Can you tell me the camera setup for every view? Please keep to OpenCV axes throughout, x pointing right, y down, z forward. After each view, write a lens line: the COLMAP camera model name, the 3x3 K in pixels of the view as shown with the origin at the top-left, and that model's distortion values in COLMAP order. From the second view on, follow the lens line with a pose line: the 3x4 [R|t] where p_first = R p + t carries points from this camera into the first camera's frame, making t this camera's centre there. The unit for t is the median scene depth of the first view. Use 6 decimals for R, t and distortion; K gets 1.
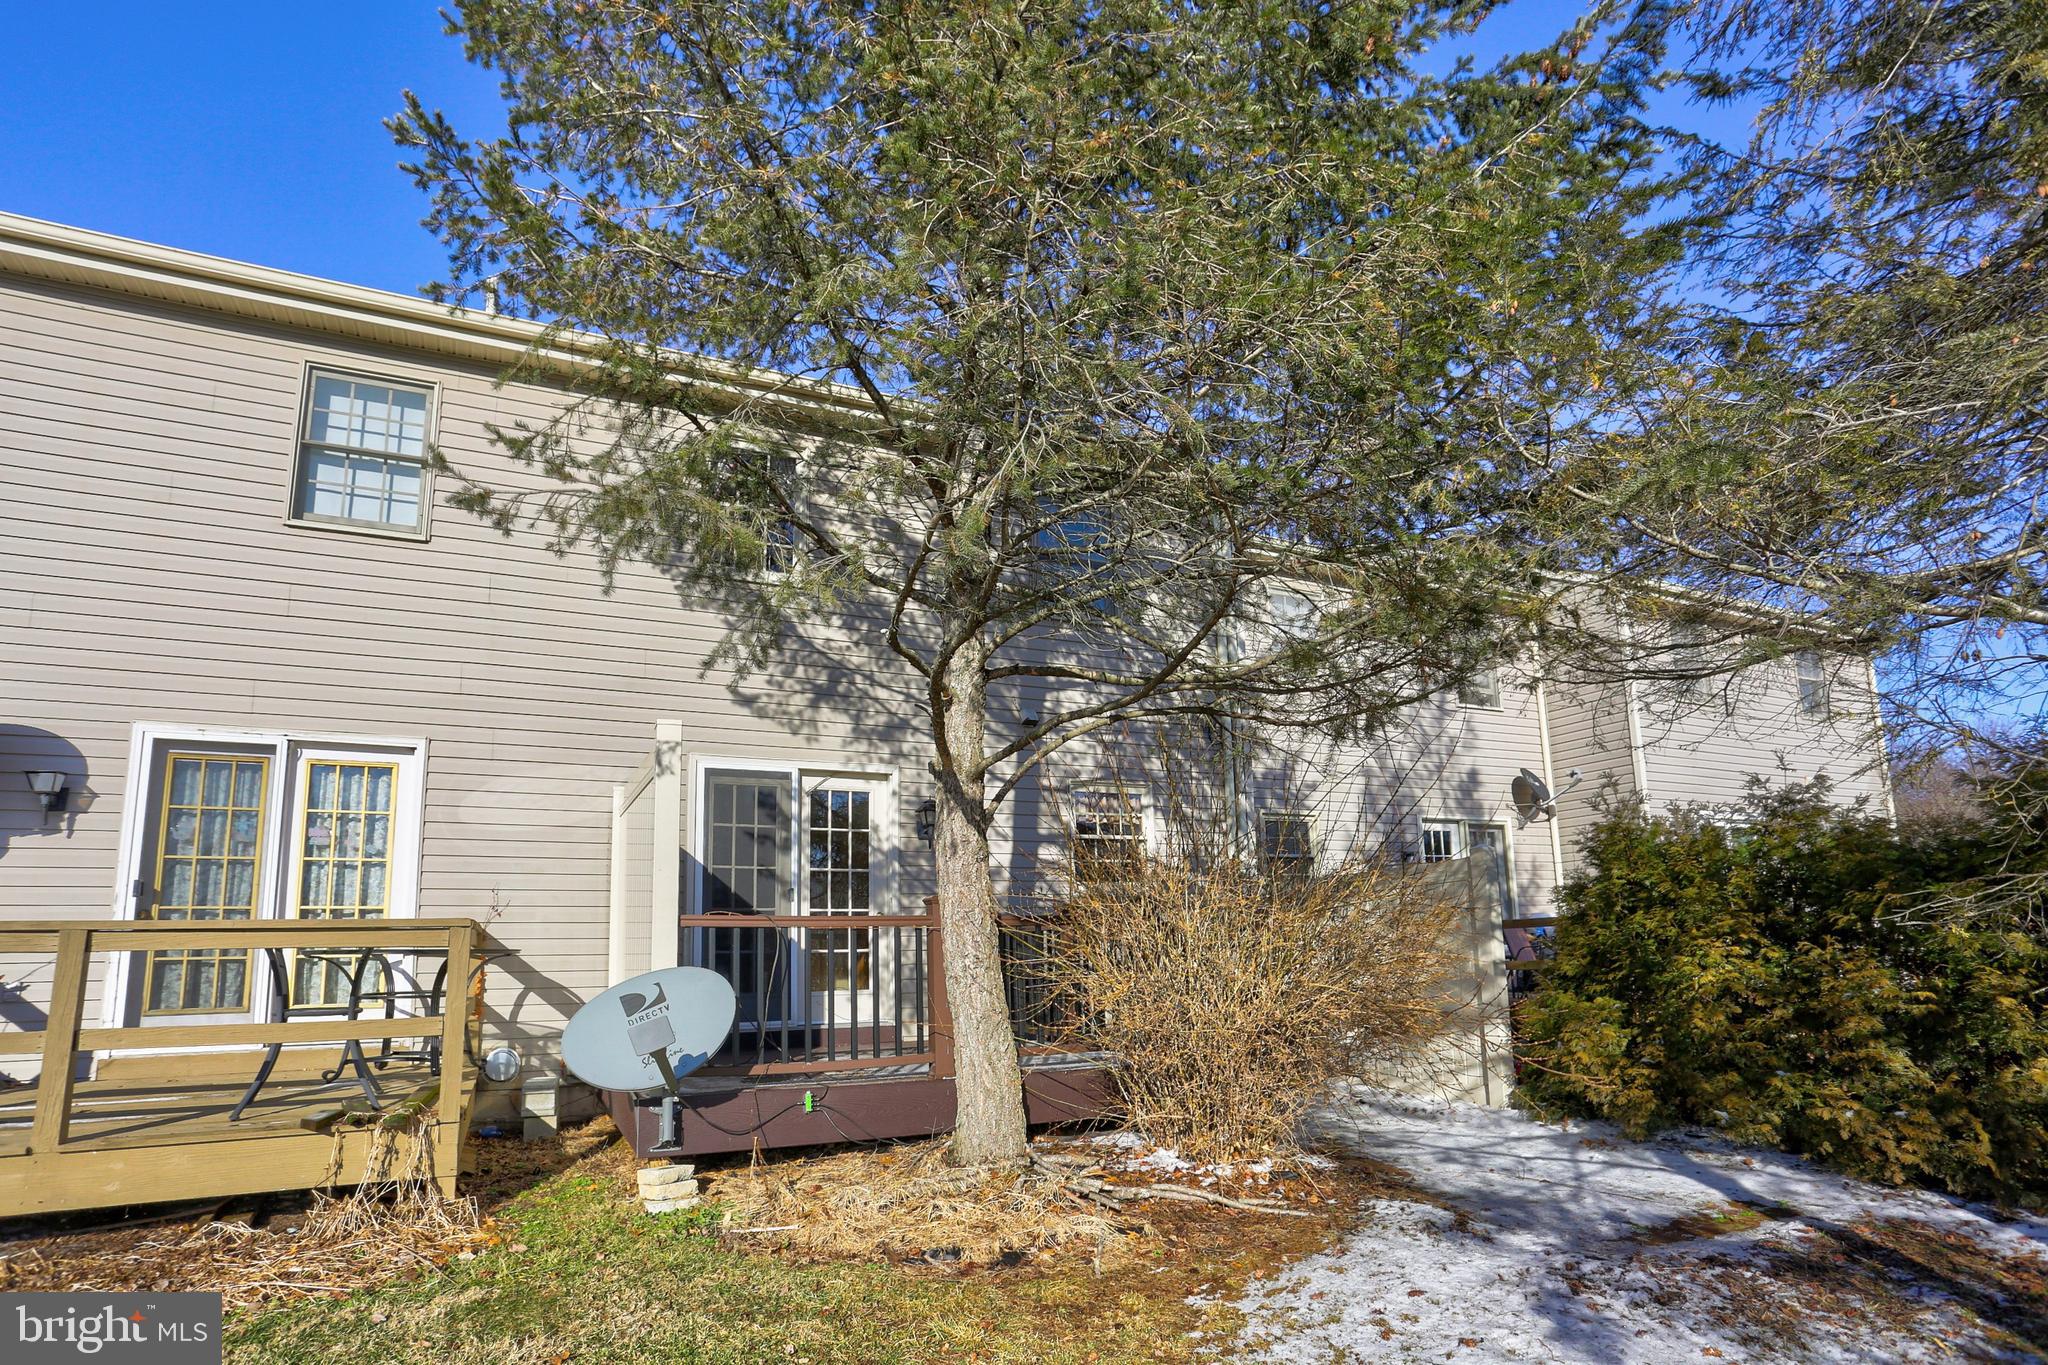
lens RADIAL K [[1021.1, 0, 1042.0], [0, 1021.1, 702.4], [0, 0, 1]] dist [-0.059986, 0.027279]
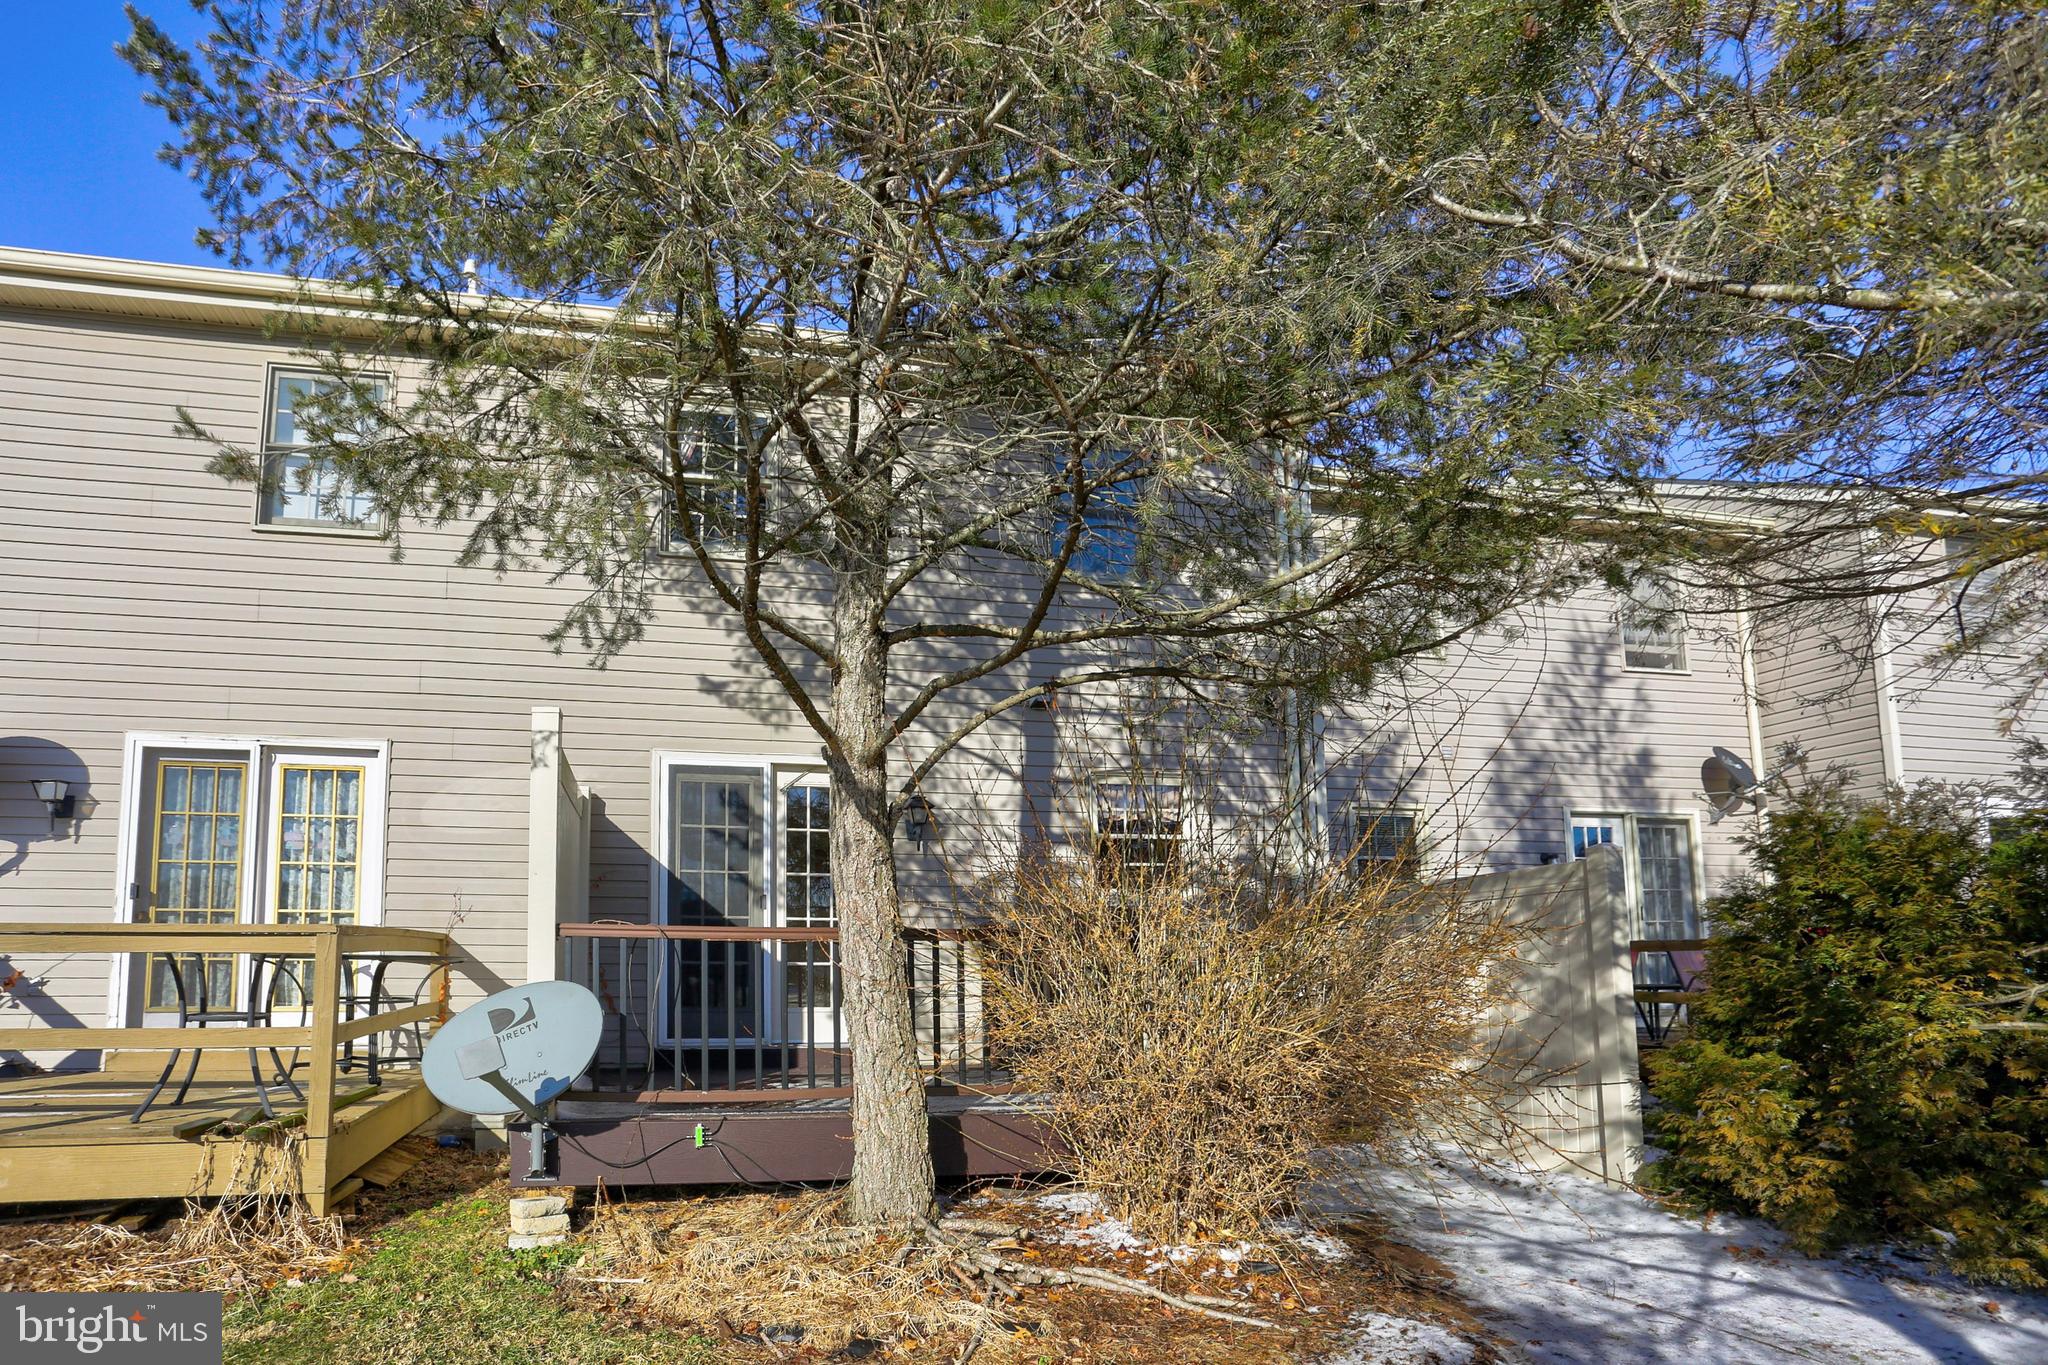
lens RADIAL K [[1061.7, 0, 943.4], [0, 1061.7, 767.7], [0, 0, 1]] dist [-0.057874, 0.023413]
pose [[0.970212, -0.021440, -0.241306, 0.161953], [0.036332, 0.997688, 0.057434, 0.024849], [0.239516, -0.064491, 0.968748, 0.147401]]
